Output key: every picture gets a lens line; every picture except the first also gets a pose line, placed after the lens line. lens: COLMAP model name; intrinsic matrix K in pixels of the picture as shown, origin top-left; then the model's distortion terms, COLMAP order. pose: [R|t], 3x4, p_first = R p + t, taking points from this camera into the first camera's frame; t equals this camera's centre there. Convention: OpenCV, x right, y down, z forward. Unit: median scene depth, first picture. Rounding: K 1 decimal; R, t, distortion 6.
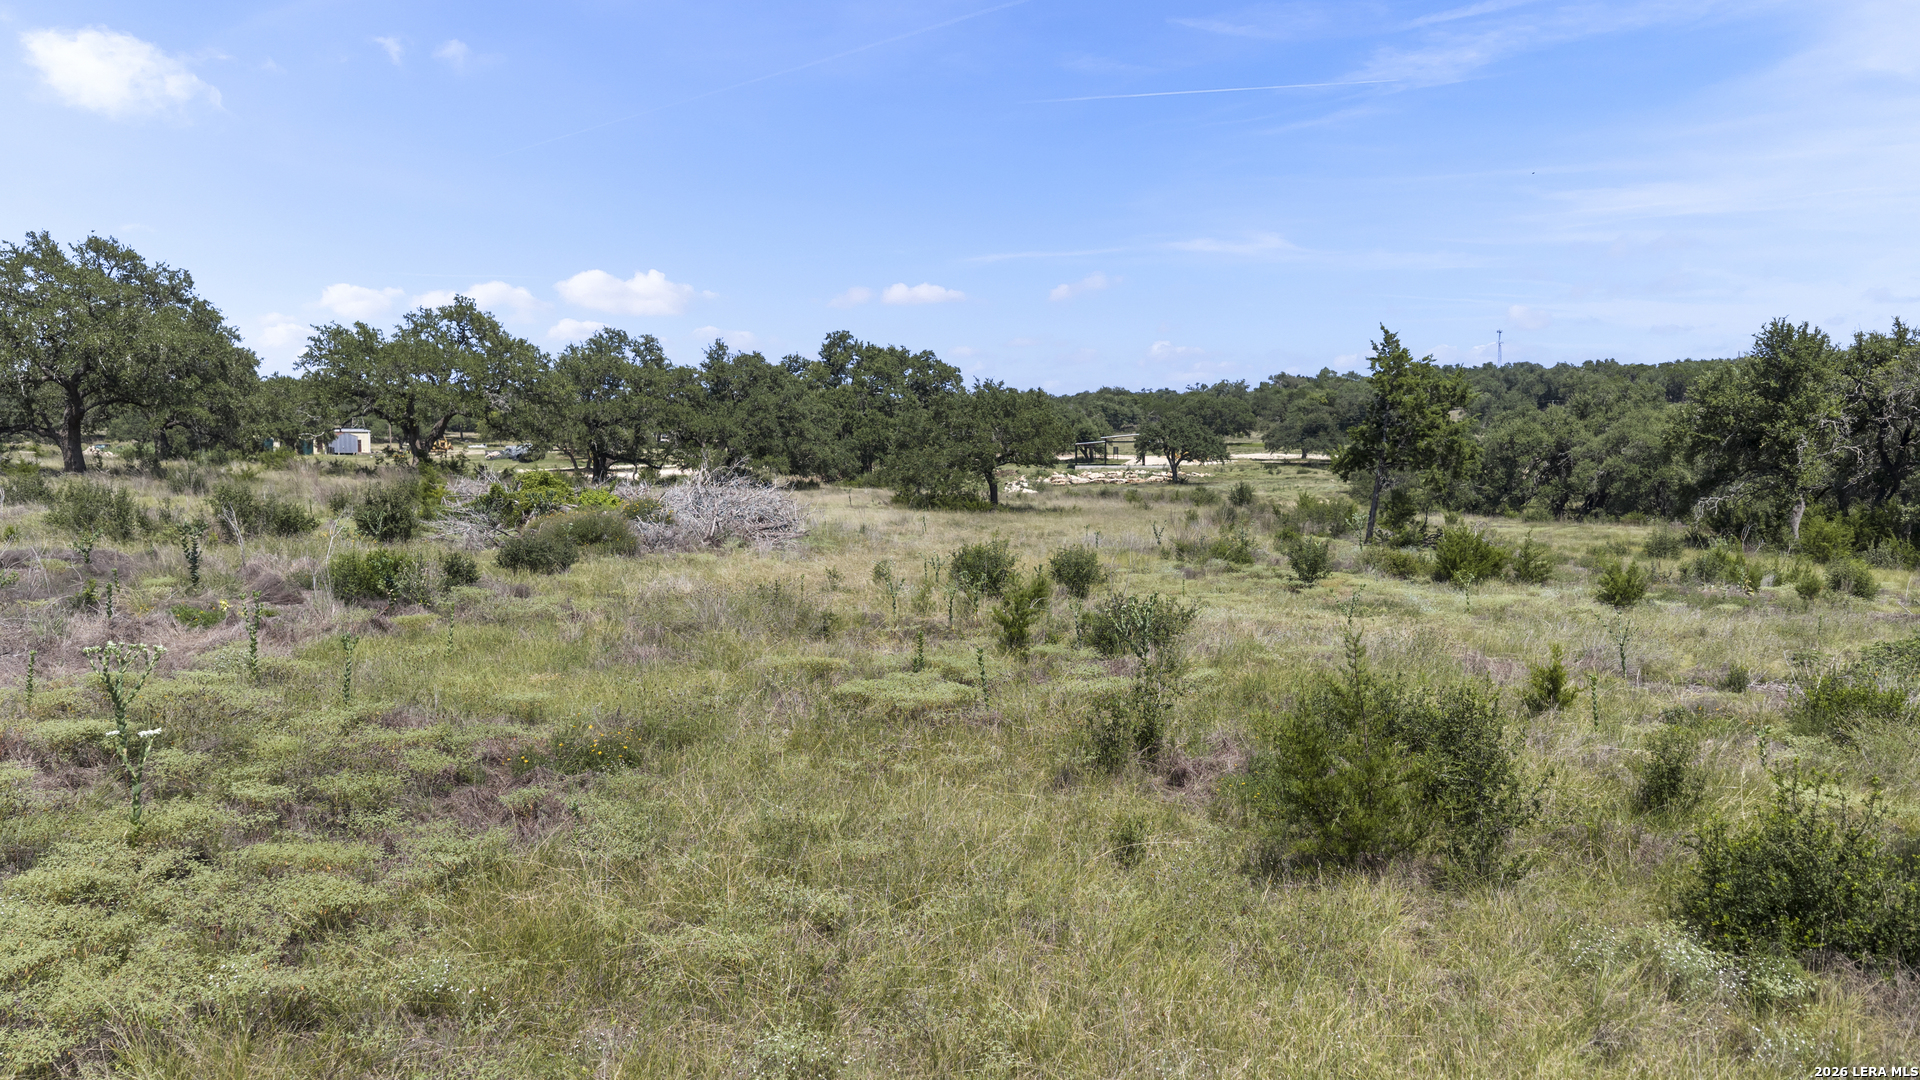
lens RADIAL K [[1594.4, 0, 960.0], [0, 1594.4, 540.0], [0, 0, 1]] dist [0.029215, -0.057443]
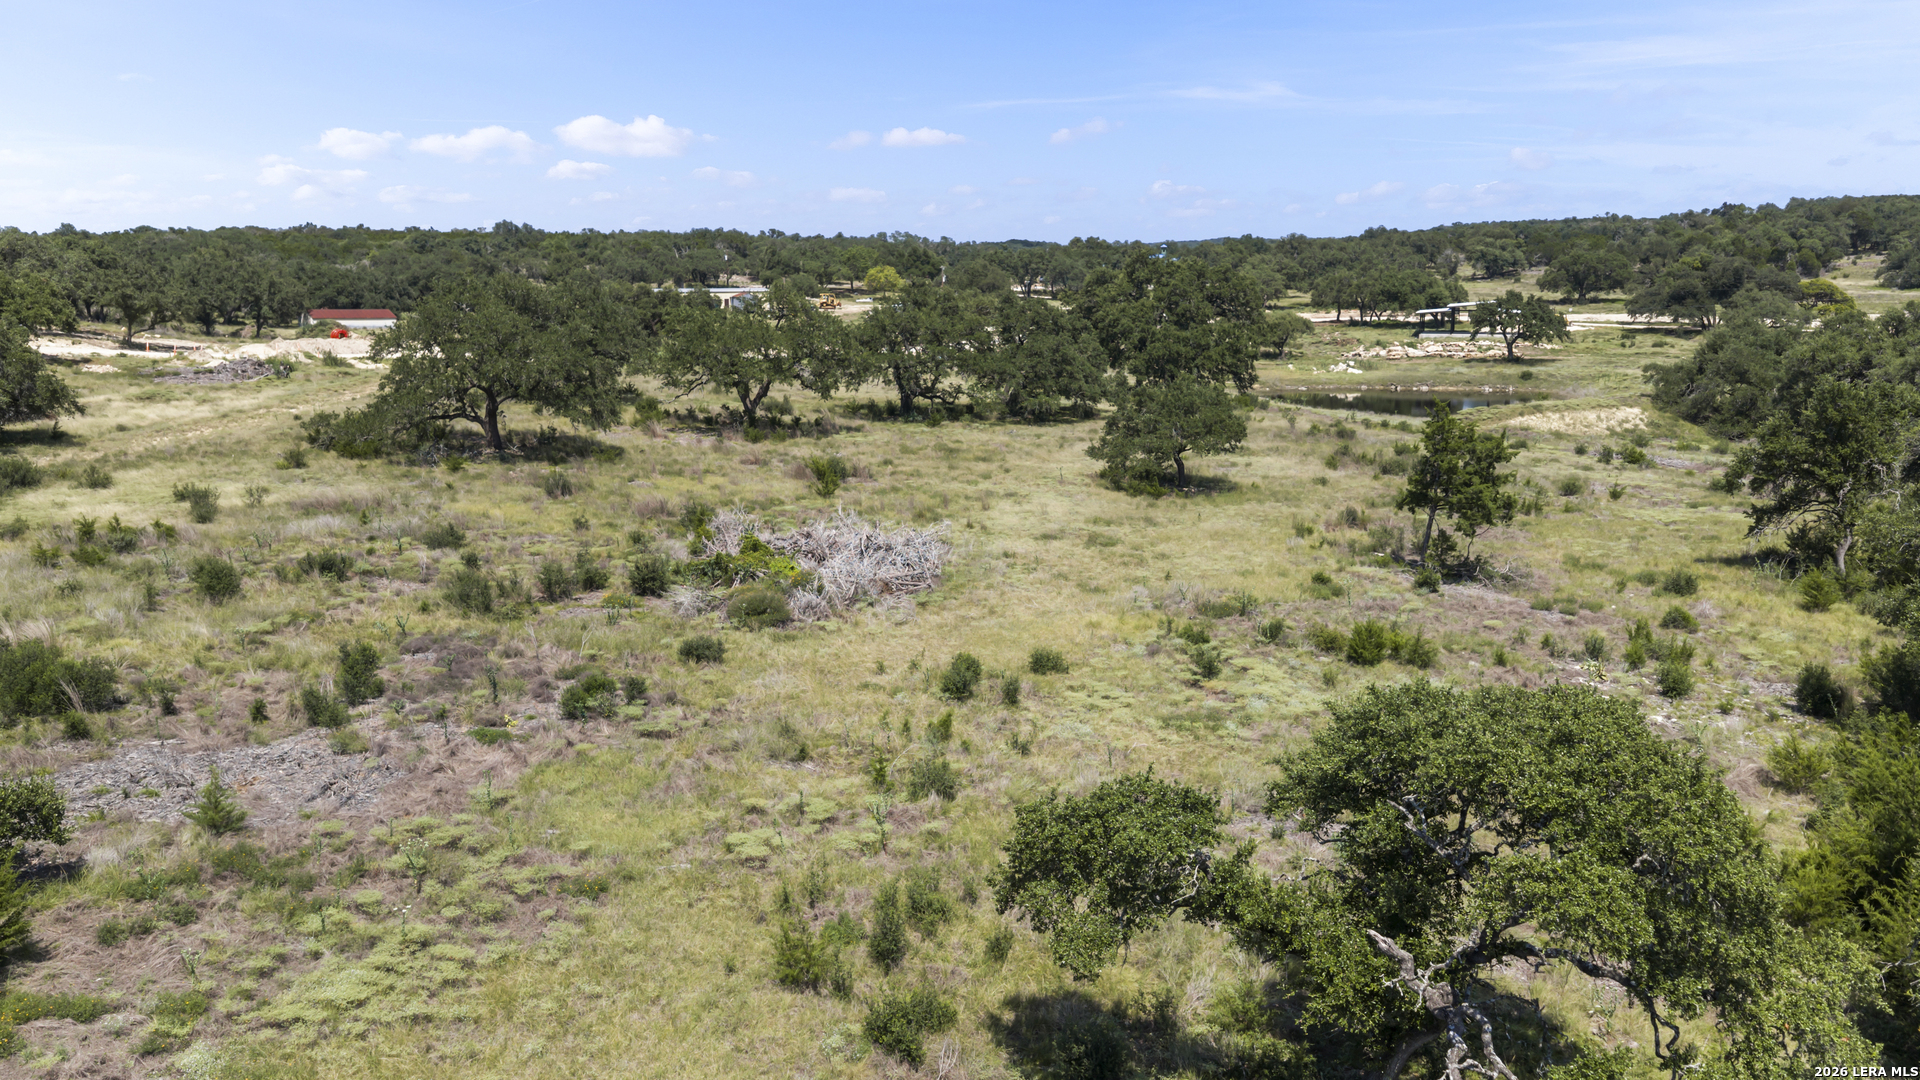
lens RADIAL K [[1594.4, 0, 960.0], [0, 1594.4, 540.0], [0, 0, 1]] dist [0.029215, -0.057443]
pose [[0.968195, 0.041578, -0.246719, 0.261268], [-0.012055, 0.992703, 0.119983, -0.200529], [0.249908, -0.113193, 0.961631, -0.337743]]
